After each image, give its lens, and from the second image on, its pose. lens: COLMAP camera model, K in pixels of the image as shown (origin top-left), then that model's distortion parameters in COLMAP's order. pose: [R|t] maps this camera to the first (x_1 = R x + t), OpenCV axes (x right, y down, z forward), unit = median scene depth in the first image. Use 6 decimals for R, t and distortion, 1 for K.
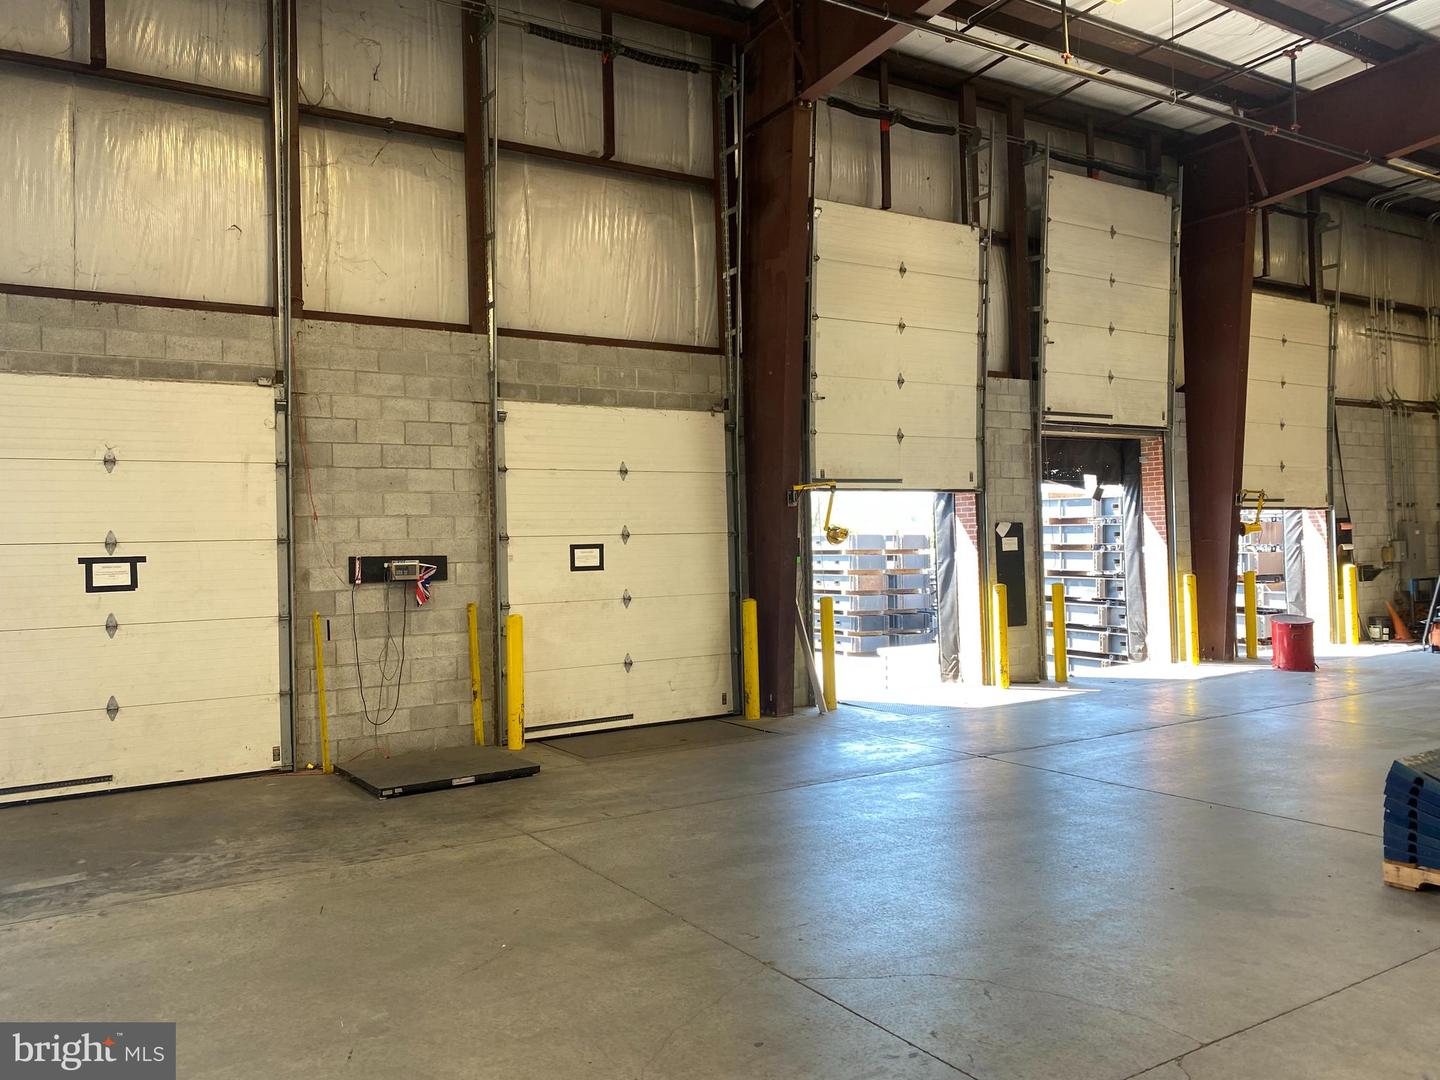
lens RADIAL K [[1090.1, 0, 720.0], [0, 1090.1, 540.0], [0, 0, 1]] dist [0.038334, -0.002649]
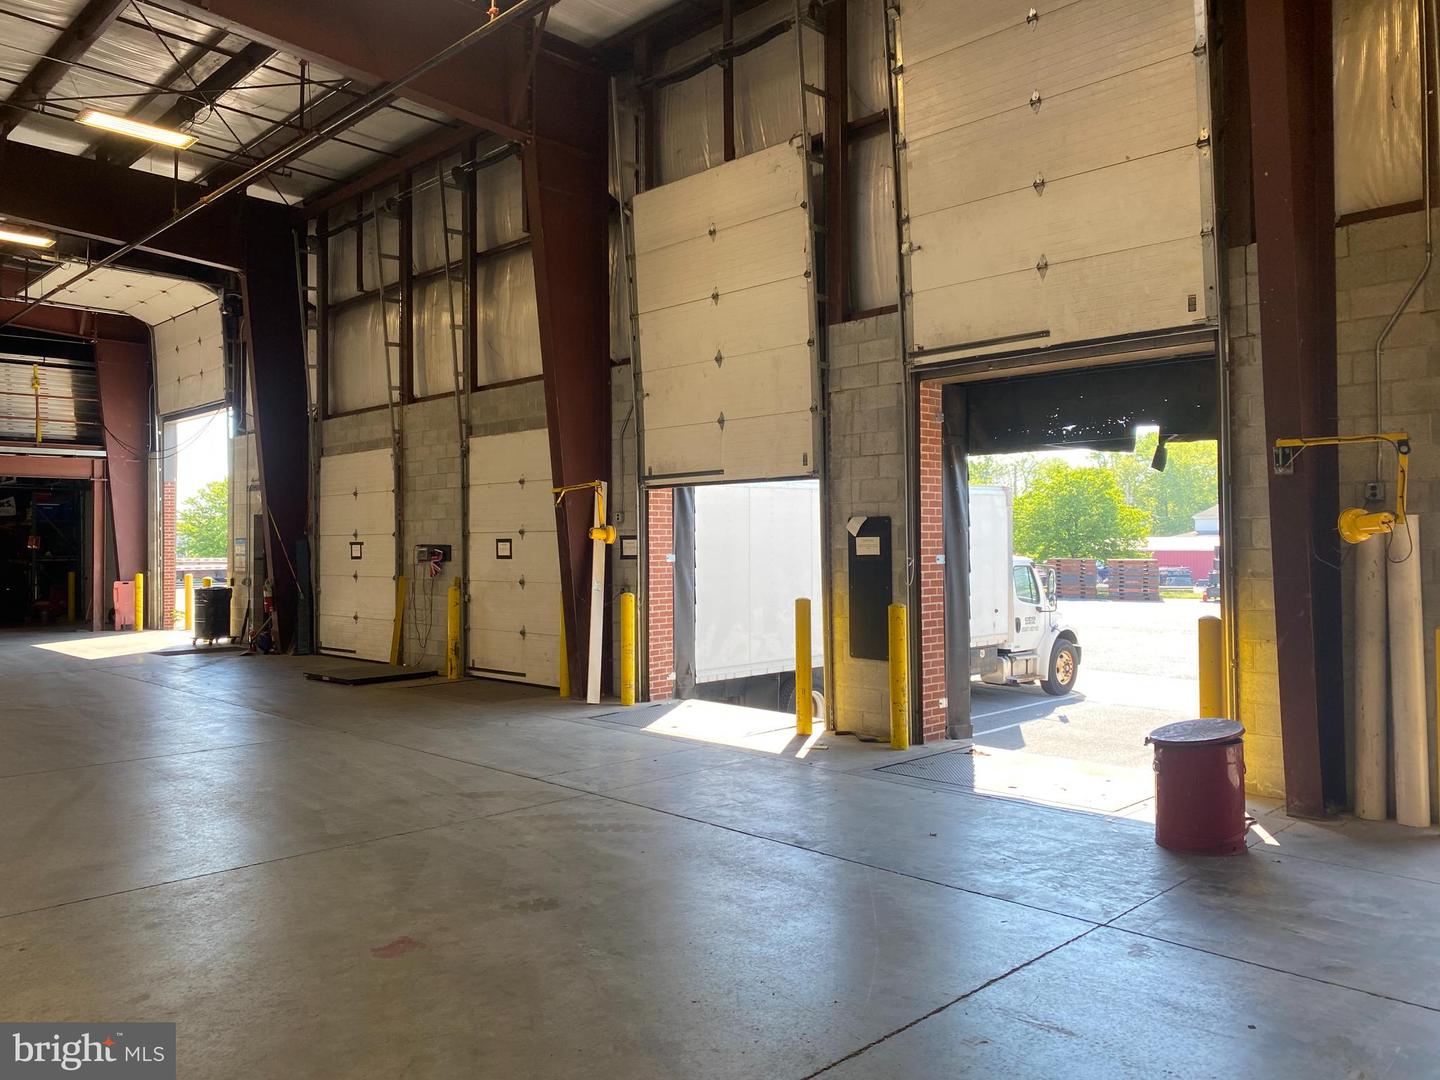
lens RADIAL K [[1090.1, 0, 720.0], [0, 1090.1, 540.0], [0, 0, 1]] dist [0.038334, -0.002649]
pose [[0.224761, 0.024668, -0.974102, 1.208321], [0.013659, 0.999502, 0.028463, -0.028443], [0.974318, -0.019702, 0.224312, 0.939968]]
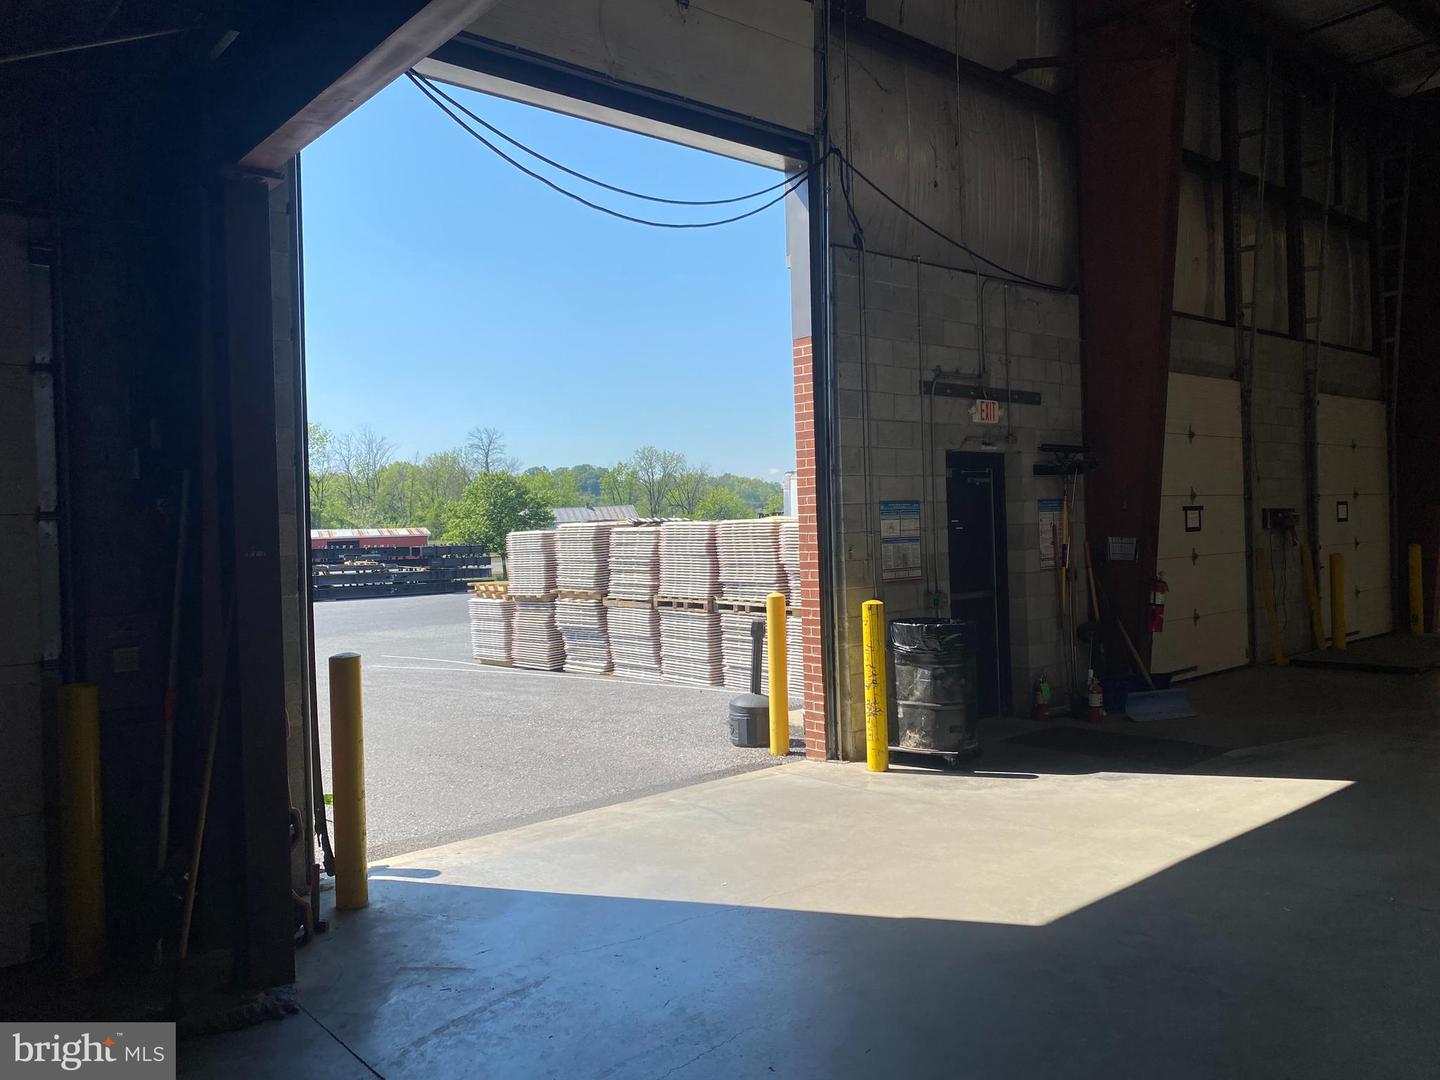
lens RADIAL K [[1090.1, 0, 720.0], [0, 1090.1, 540.0], [0, 0, 1]] dist [0.038334, -0.002649]
pose [[0.986205, -0.004859, 0.165460, -1.066806], [0.001752, 0.999820, 0.018914, 0.023843], [-0.165522, -0.018363, 0.986035, -0.190480]]
